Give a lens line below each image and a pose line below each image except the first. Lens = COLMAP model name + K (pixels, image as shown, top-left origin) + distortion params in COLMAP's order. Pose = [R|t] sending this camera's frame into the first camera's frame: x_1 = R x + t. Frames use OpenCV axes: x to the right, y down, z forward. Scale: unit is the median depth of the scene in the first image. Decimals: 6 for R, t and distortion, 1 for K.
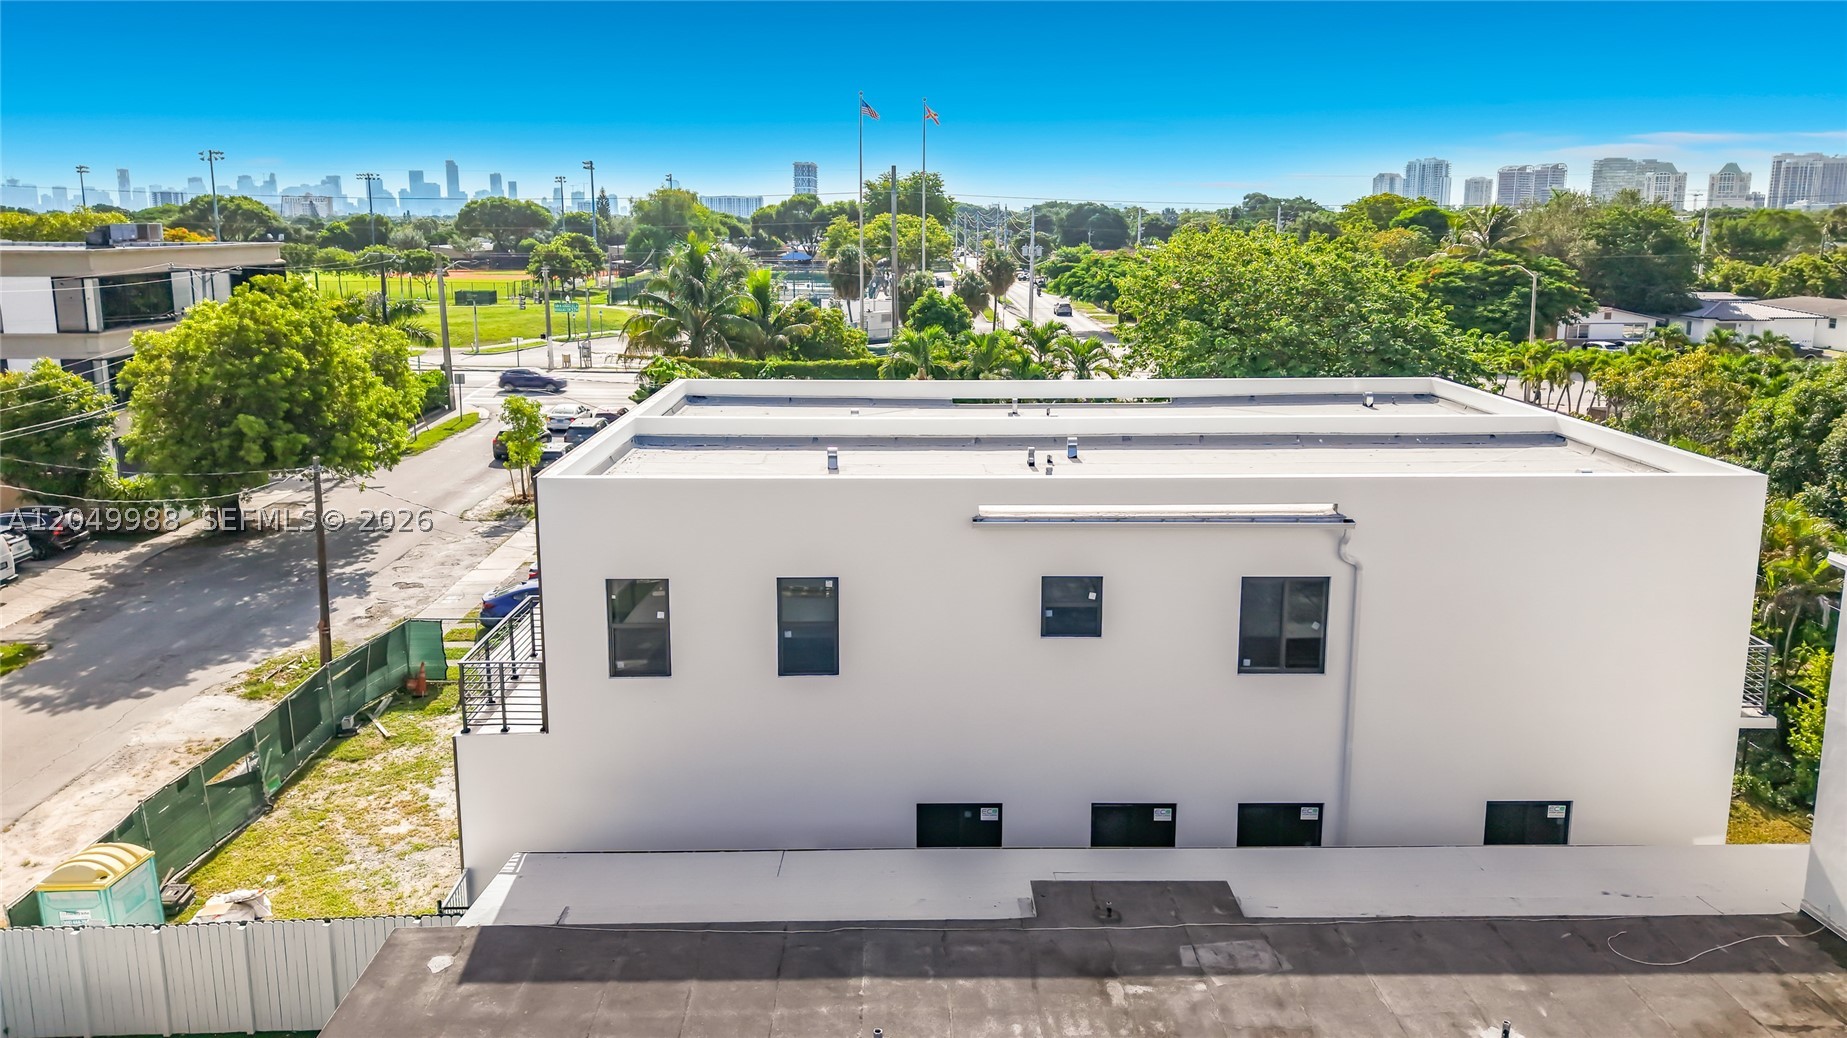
lens RADIAL K [[1251.4, 0, 929.8], [0, 1251.4, 457.8], [0, 0, 1]] dist [0.073196, -0.112975]
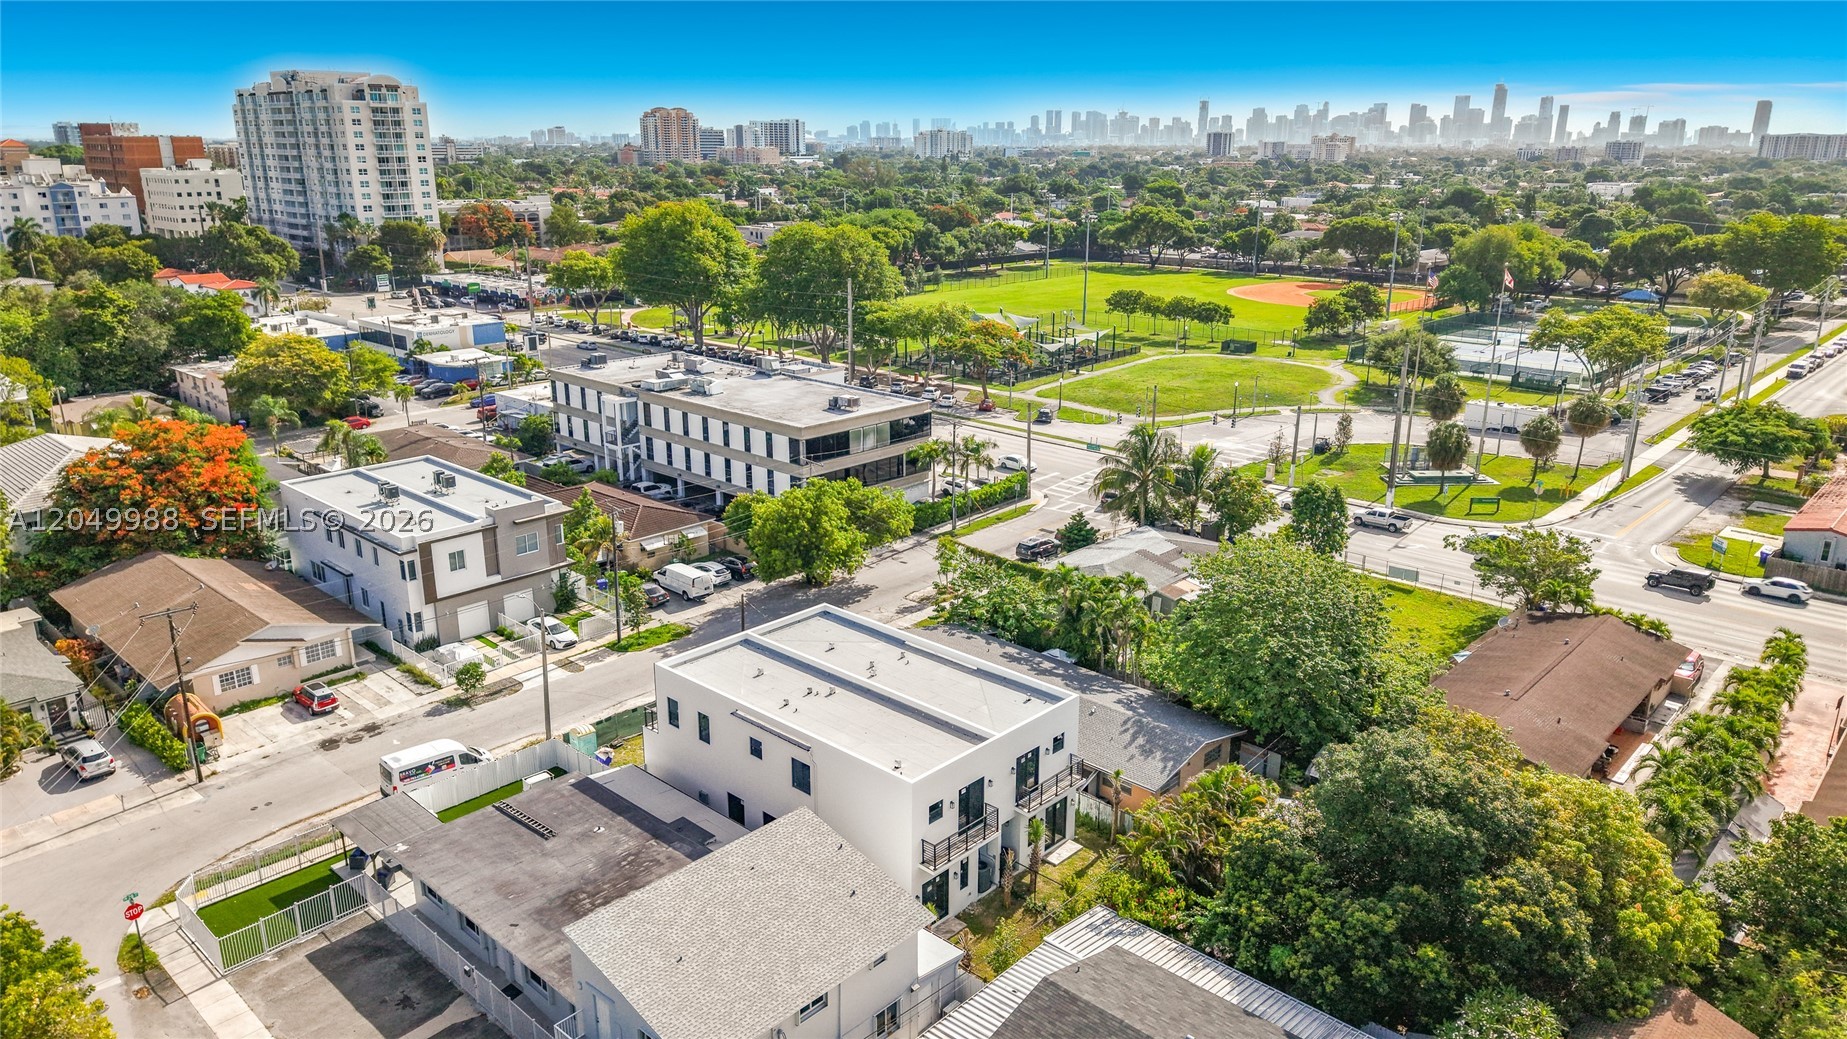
lens RADIAL K [[1238.5, 0, 921.8], [0, 1238.5, 540.7], [0, 0, 1]] dist [0.023541, -0.026168]
pose [[0.717569, 0.212039, -0.663426, 1.739841], [-0.129308, 0.976529, 0.172249, -0.719678], [0.684379, -0.037814, 0.728146, -0.704468]]
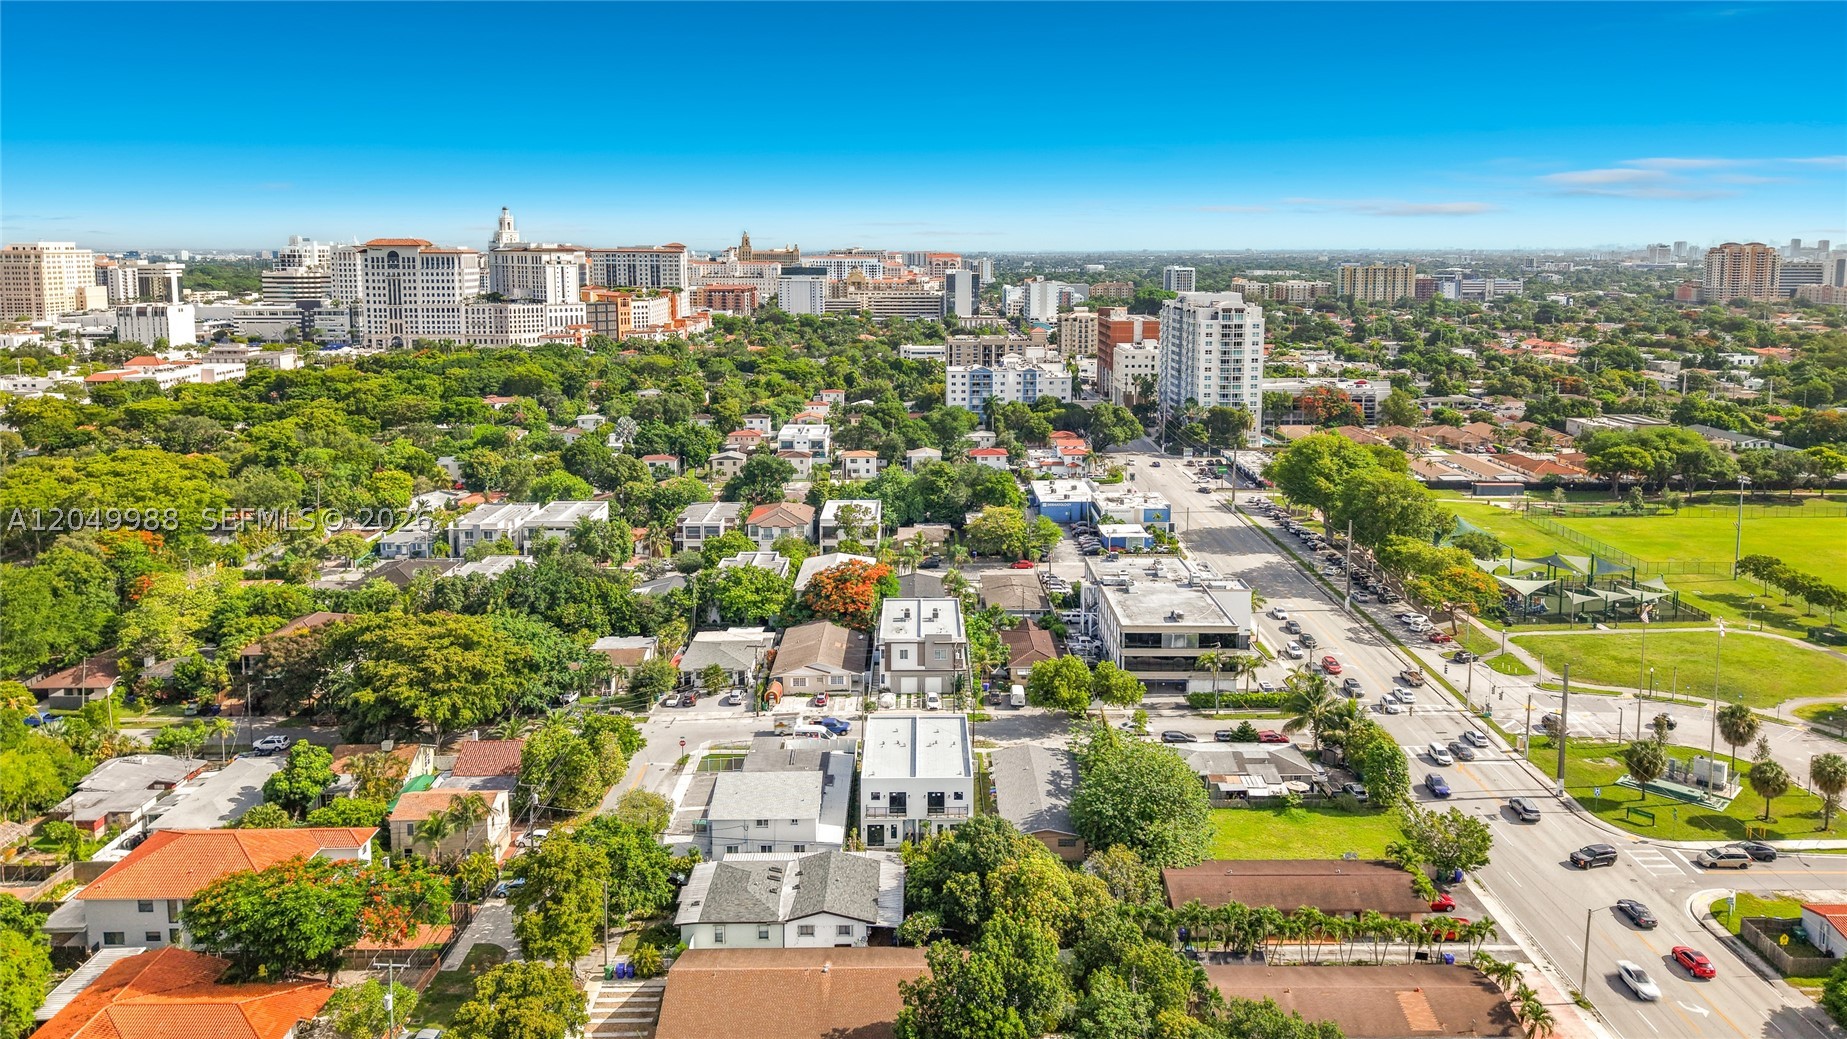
lens RADIAL K [[1251.4, 0, 929.8], [0, 1251.4, 458.3], [0, 0, 1]] dist [0.073196, -0.112975]
pose [[-0.013759, 0.161098, -0.986843, 5.344146], [-0.183733, 0.969724, 0.160865, -2.137041], [0.982880, 0.183529, 0.016256, 0.683291]]
